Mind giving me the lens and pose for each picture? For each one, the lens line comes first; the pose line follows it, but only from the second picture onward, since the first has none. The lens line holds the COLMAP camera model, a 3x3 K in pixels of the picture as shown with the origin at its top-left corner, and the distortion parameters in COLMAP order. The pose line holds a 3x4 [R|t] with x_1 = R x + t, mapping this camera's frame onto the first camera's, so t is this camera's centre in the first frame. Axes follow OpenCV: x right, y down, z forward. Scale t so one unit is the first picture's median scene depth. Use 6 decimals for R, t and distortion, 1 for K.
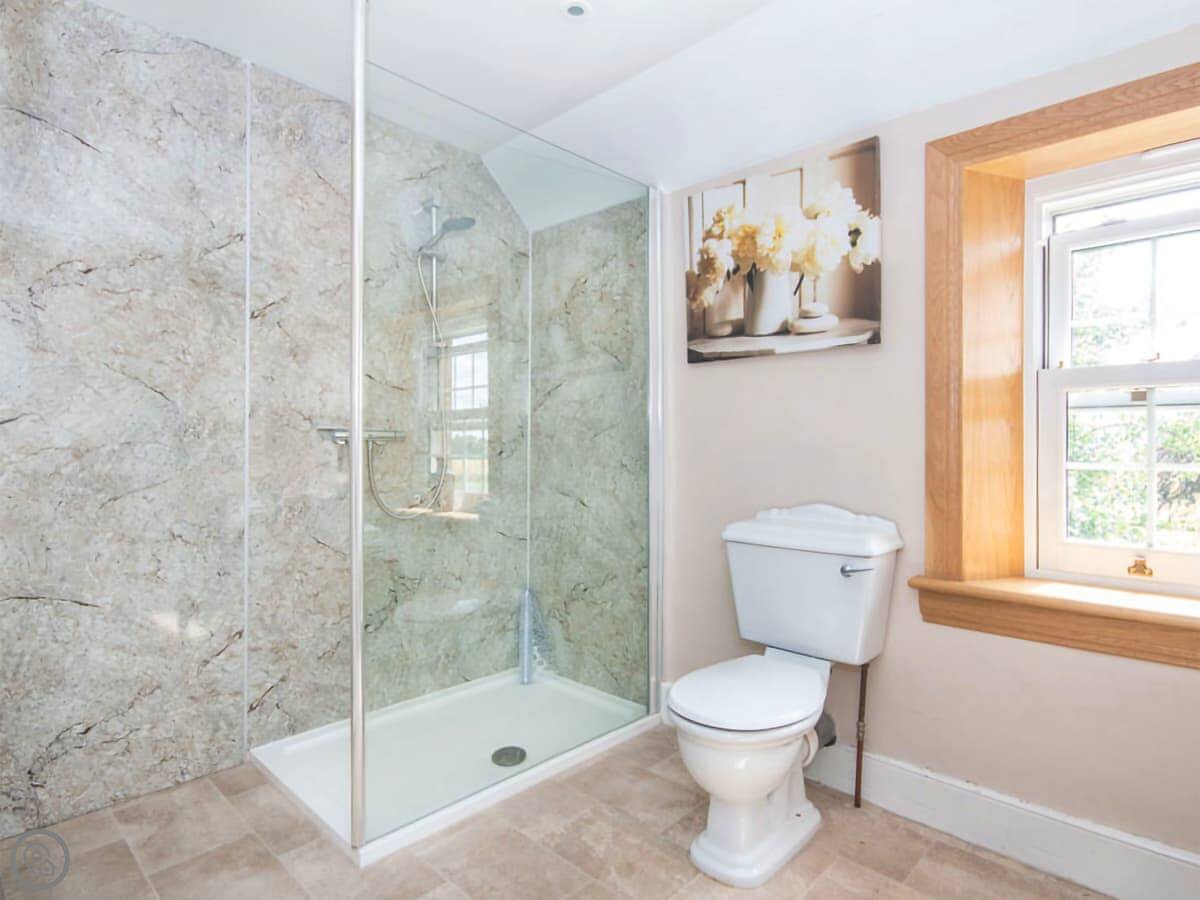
lens RADIAL K [[684.3, 0, 567.8], [0, 684.3, 437.7], [0, 0, 1]] dist [0.001468, 0.002378]
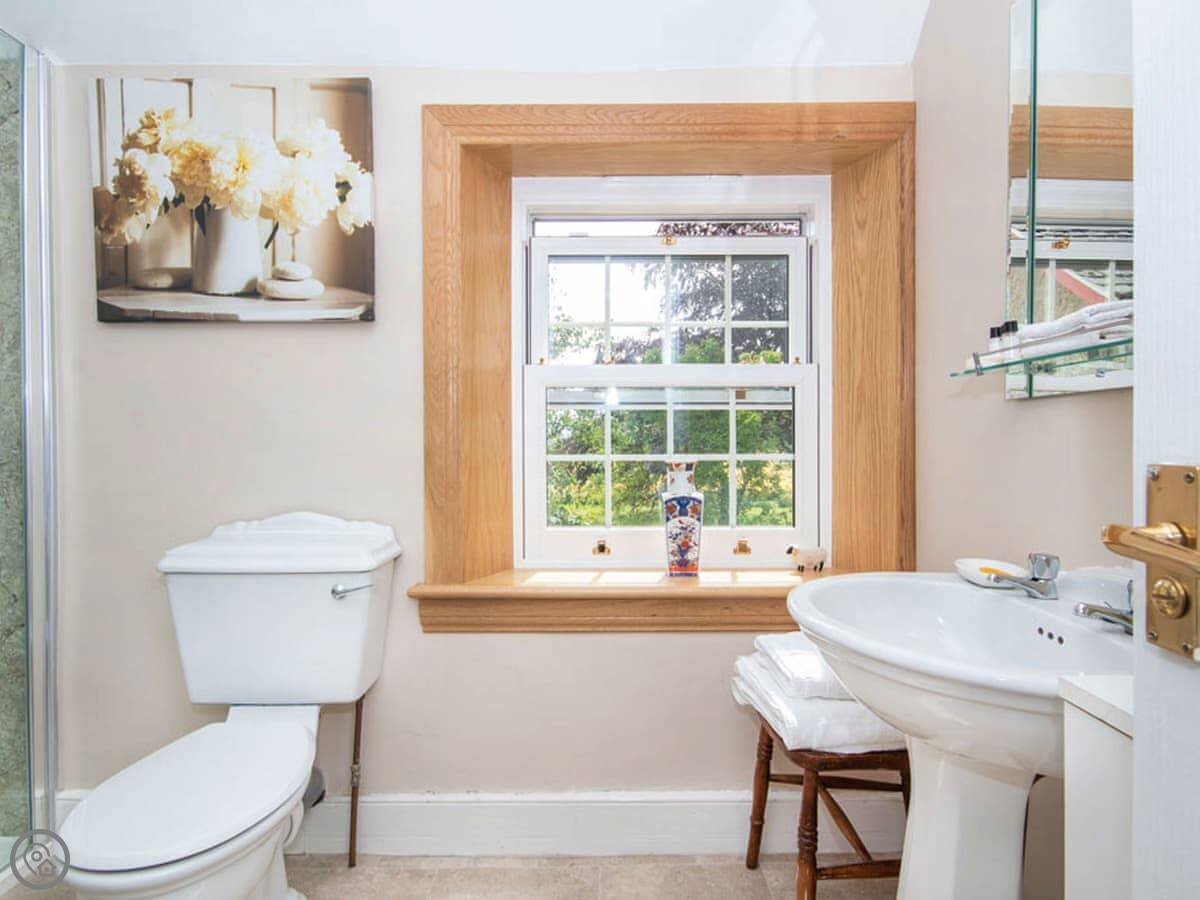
lens RADIAL K [[633.8, 0, 600.0], [0, 633.8, 450.0], [0, 0, 1]] dist [0.008350, -0.008970]
pose [[0.675759, -0.012367, 0.737019, 0.051935], [-0.004976, 0.999760, 0.021338, 0.005605], [-0.737106, -0.018087, 0.675535, 0.226523]]
